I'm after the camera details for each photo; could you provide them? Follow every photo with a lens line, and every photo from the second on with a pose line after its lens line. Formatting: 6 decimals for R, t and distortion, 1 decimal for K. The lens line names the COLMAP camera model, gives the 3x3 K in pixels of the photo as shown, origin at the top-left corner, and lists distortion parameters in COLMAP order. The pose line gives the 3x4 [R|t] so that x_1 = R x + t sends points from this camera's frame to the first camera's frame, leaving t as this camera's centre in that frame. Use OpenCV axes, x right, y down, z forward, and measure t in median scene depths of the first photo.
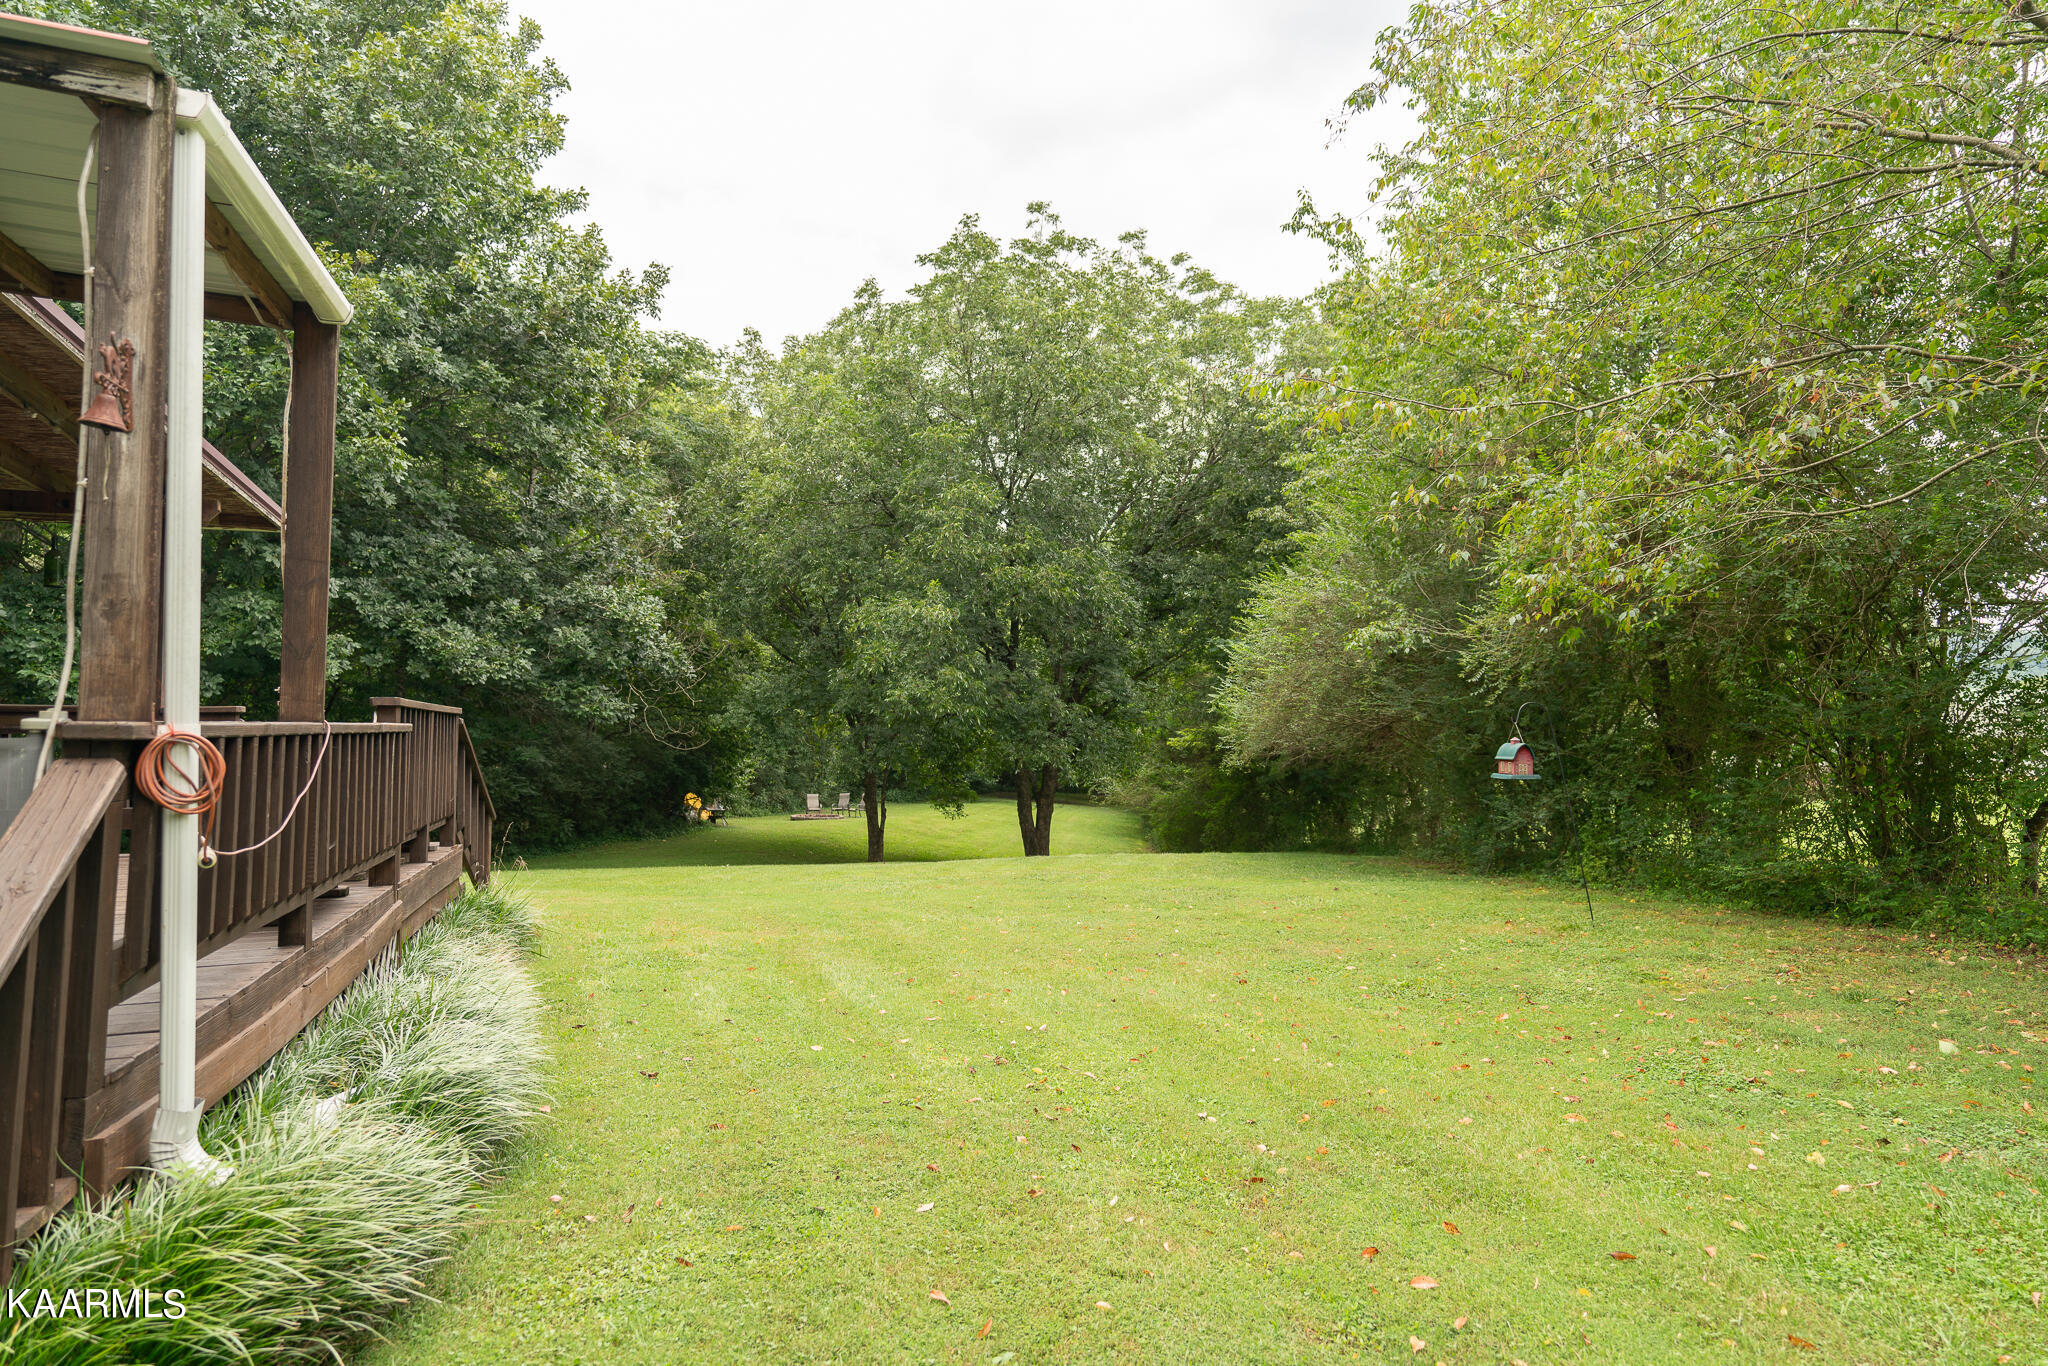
lens RADIAL K [[1307.2, 0, 1022.1], [0, 1307.2, 652.2], [0, 0, 1]] dist [0.007377, -0.000966]
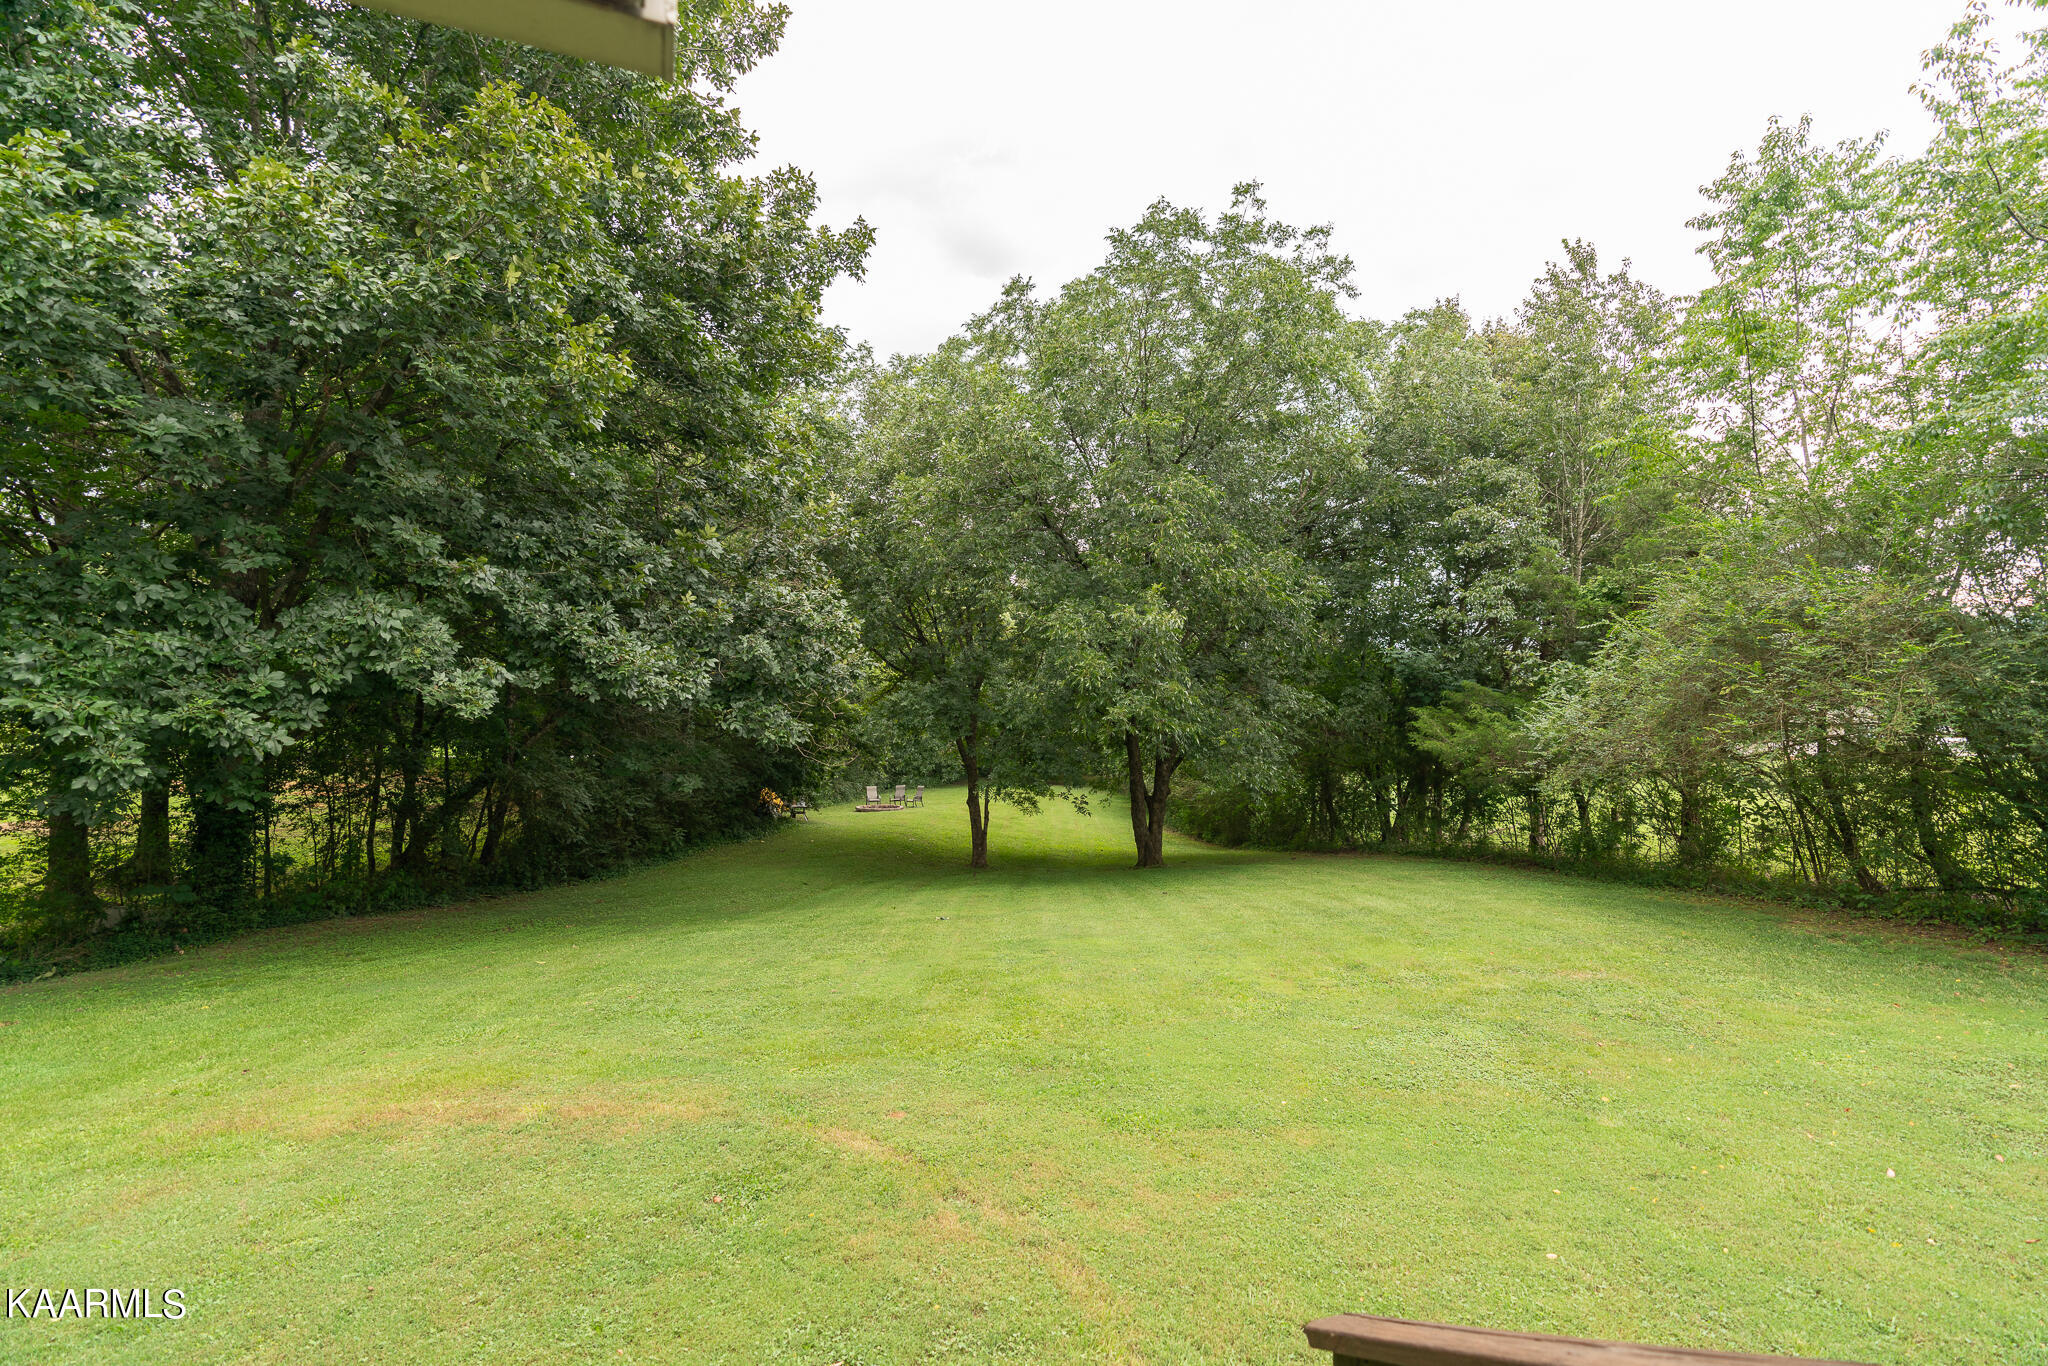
lens RADIAL K [[960.6, 0, 1030.1], [0, 960.6, 690.6], [0, 0, 1]] dist [0.001683, 0.000281]
pose [[0.992987, -0.000744, 0.118223, -0.250099], [-0.003802, 0.999262, 0.038219, -0.007976], [-0.118164, -0.038401, 0.992251, 0.369883]]
